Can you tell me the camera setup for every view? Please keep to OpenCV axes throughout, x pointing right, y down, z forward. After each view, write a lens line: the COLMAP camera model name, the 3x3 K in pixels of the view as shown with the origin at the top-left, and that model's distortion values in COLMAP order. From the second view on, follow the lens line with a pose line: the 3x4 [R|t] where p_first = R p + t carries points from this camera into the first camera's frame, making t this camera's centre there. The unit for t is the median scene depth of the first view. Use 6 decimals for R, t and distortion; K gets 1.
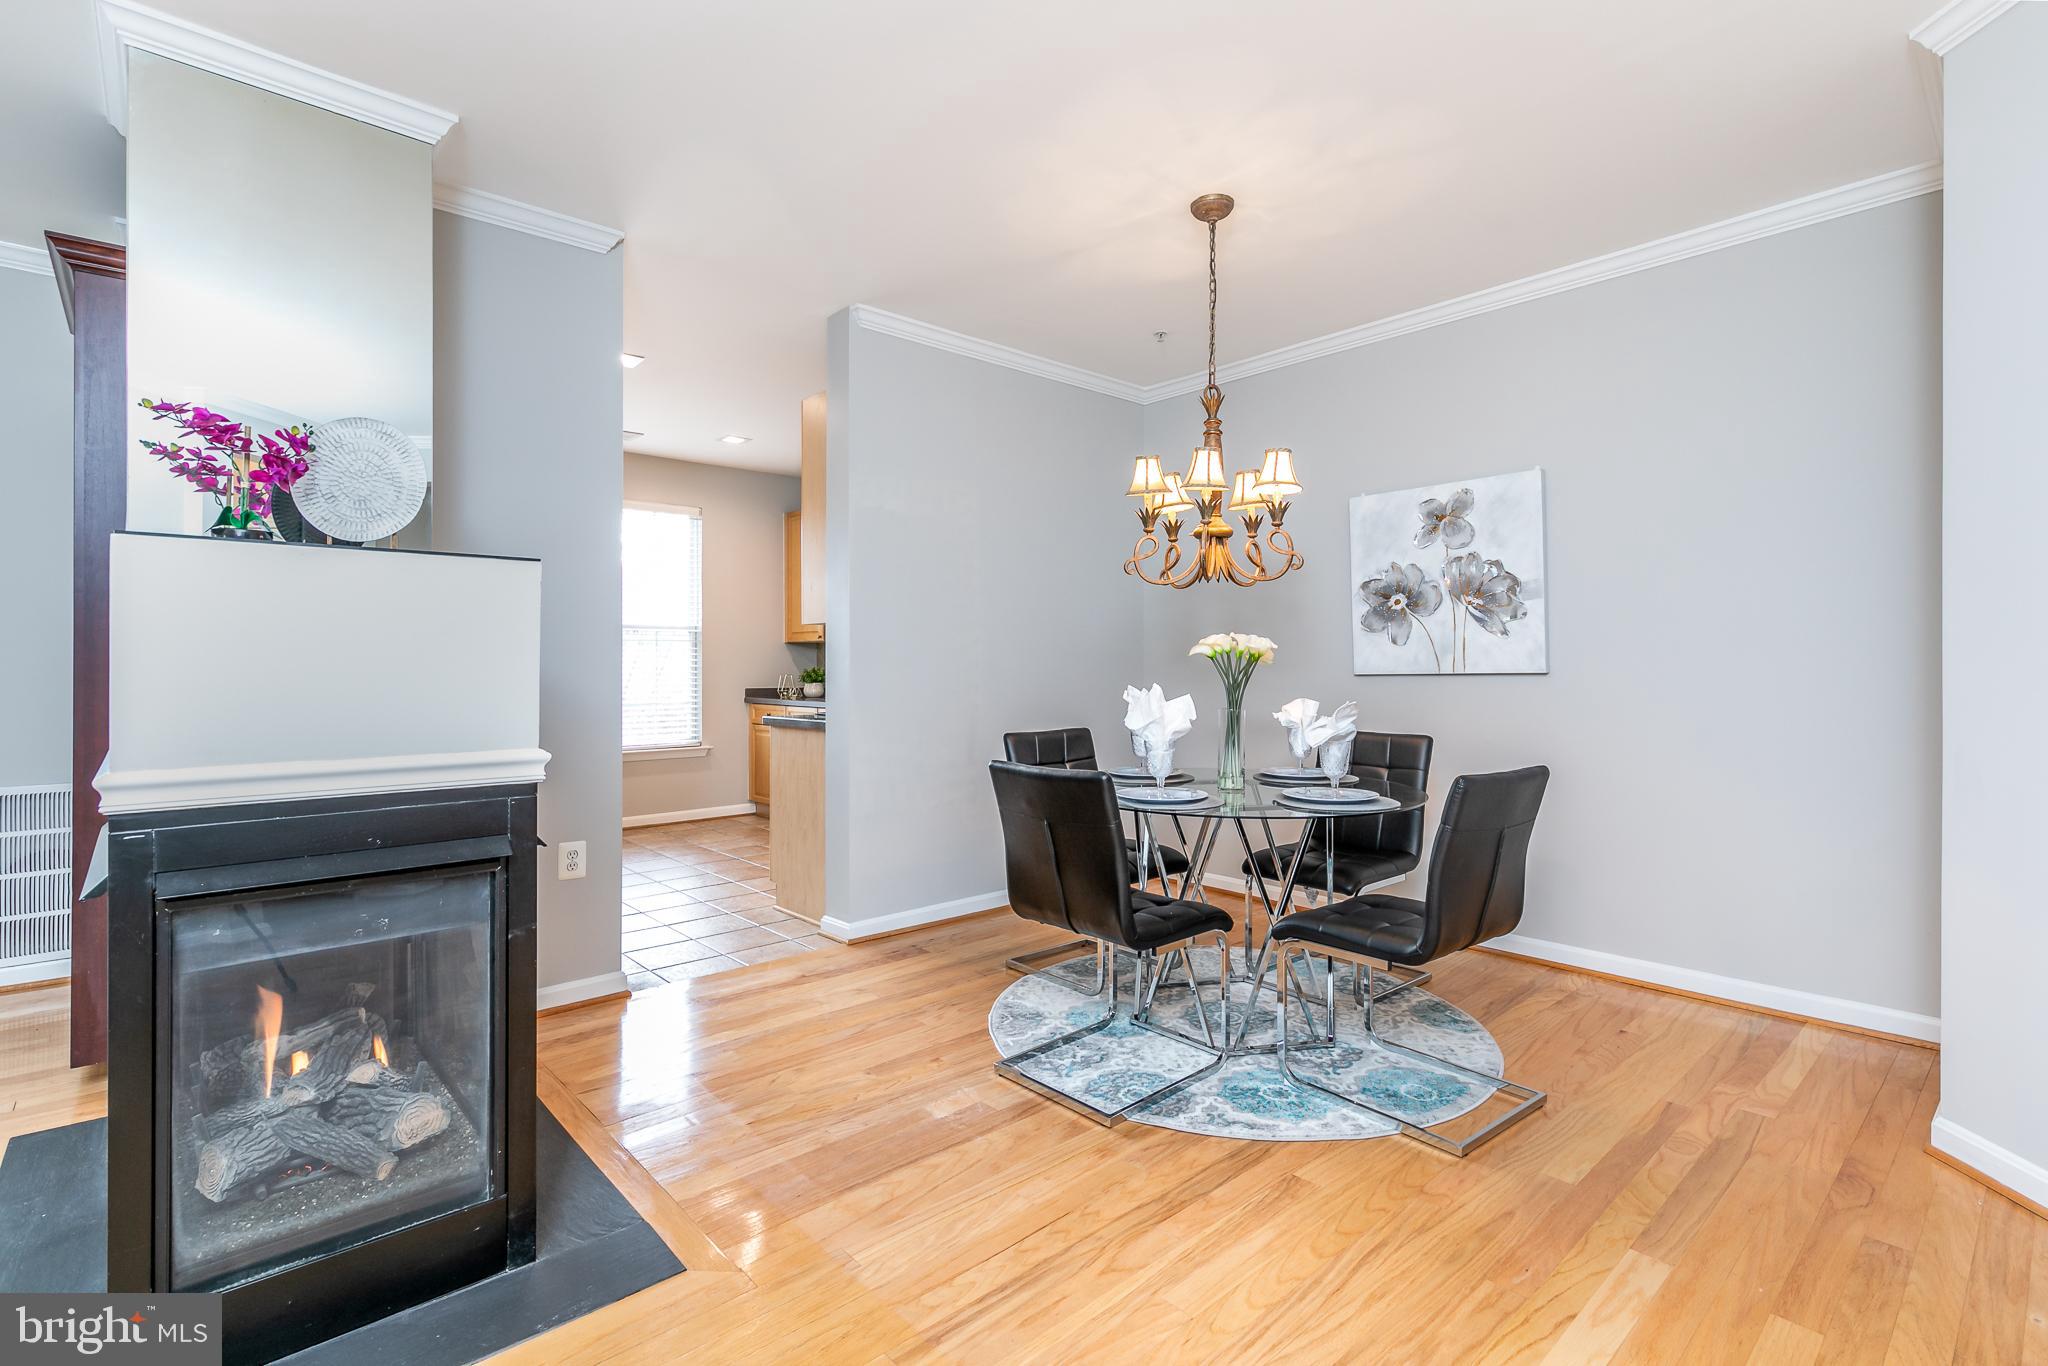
lens RADIAL K [[946.1, 0, 1021.4], [0, 946.1, 667.8], [0, 0, 1]] dist [0.004655, 0.000295]
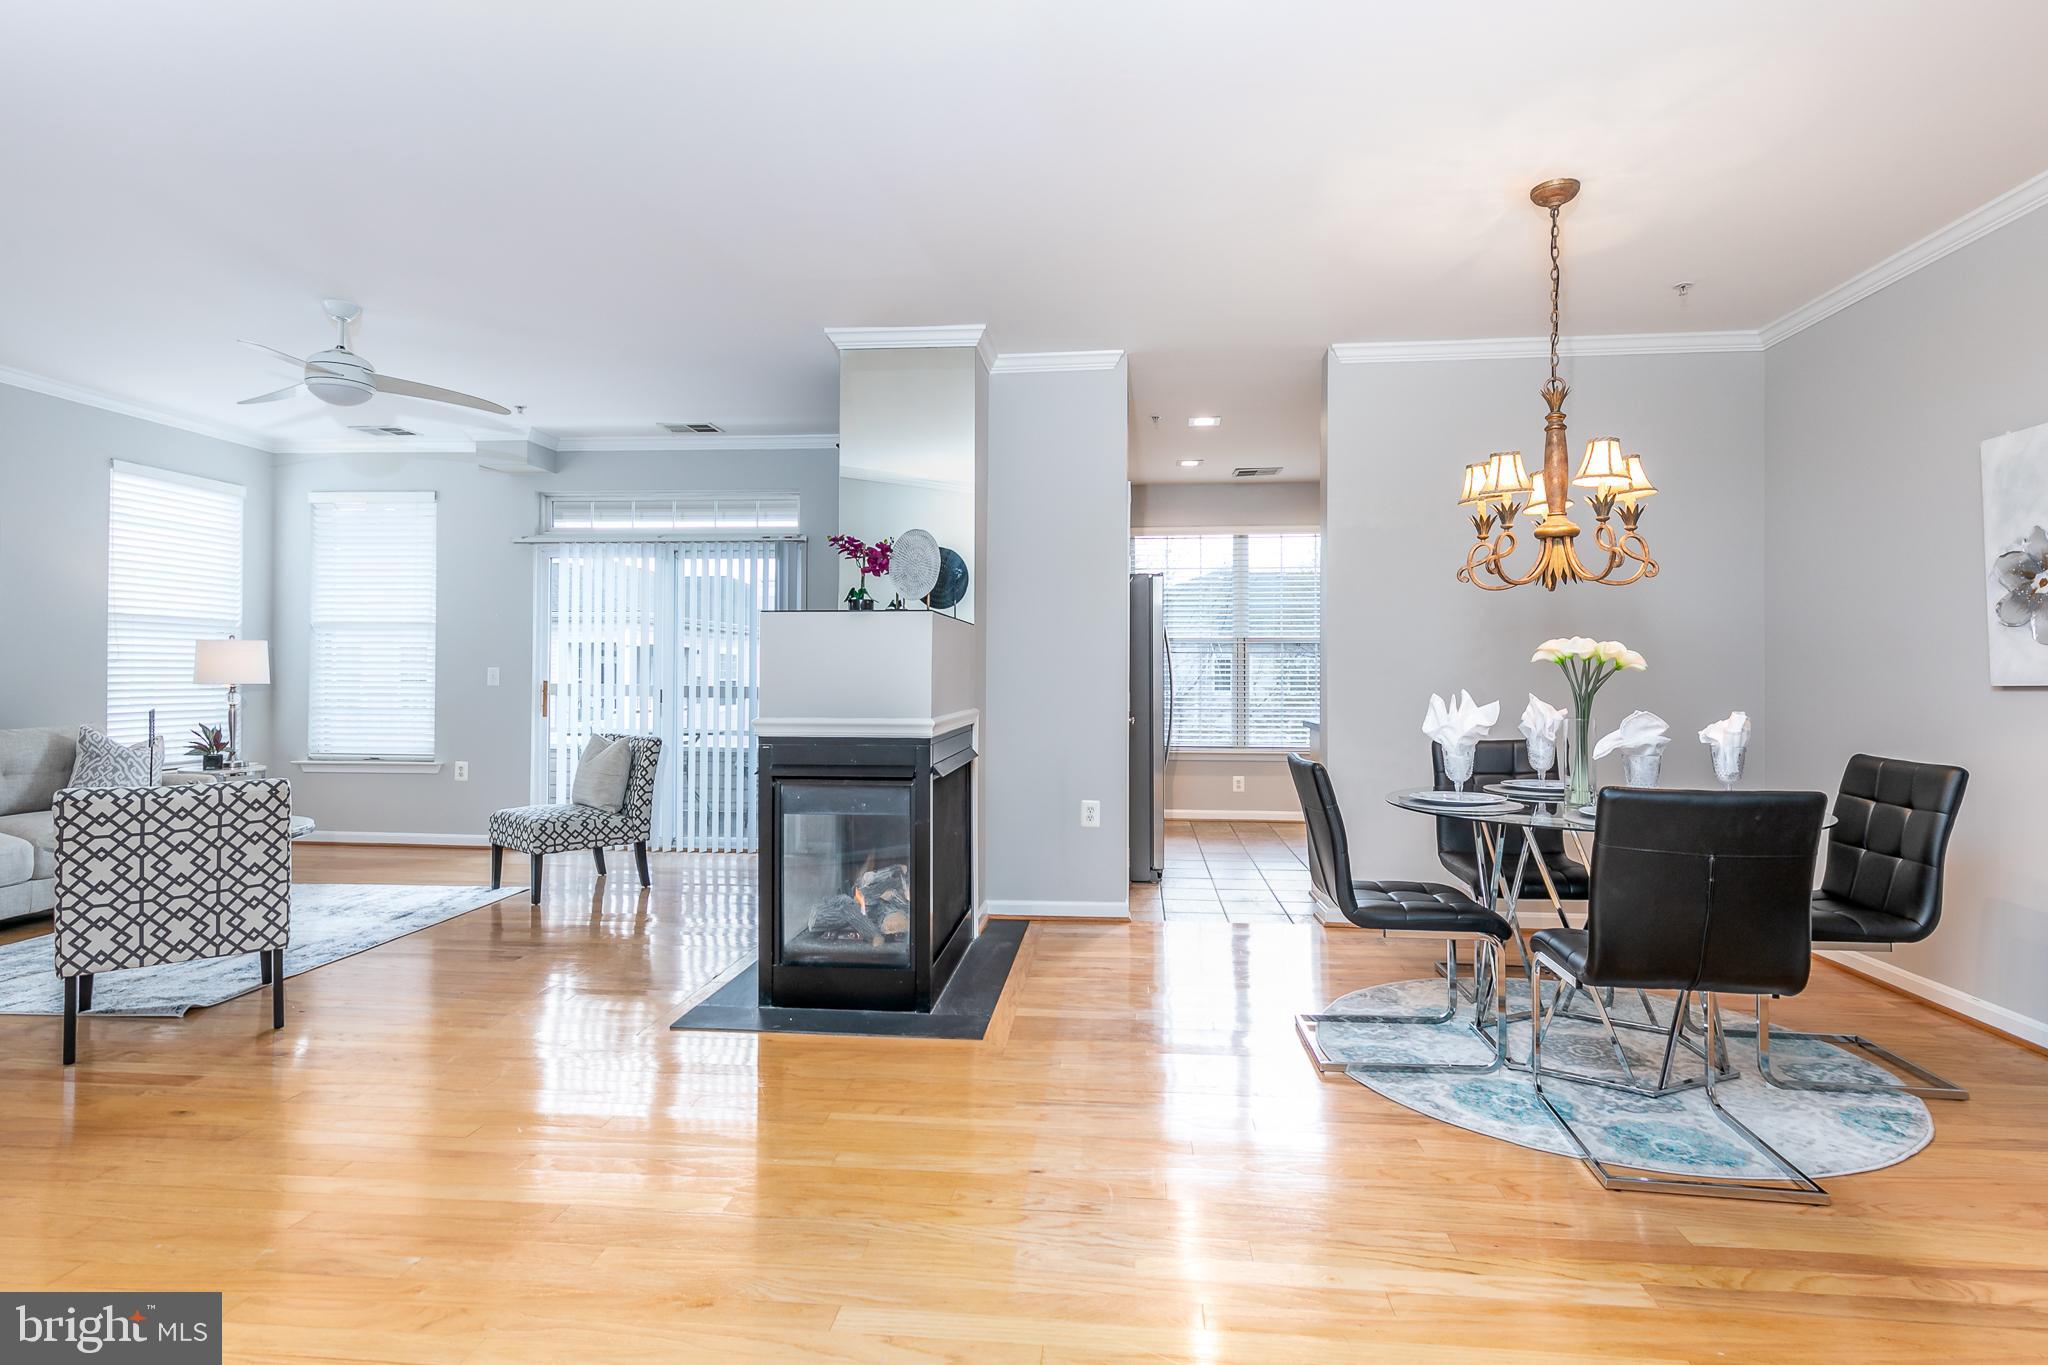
lens RADIAL K [[1036.2, 0, 1031.0], [0, 1036.2, 669.6], [0, 0, 1]] dist [0.004399, 0.000672]
pose [[0.679686, -0.002319, -0.733500, 0.639276], [-0.004724, 0.999960, -0.007539, 0.005863], [0.733488, 0.008589, 0.679648, -0.100631]]
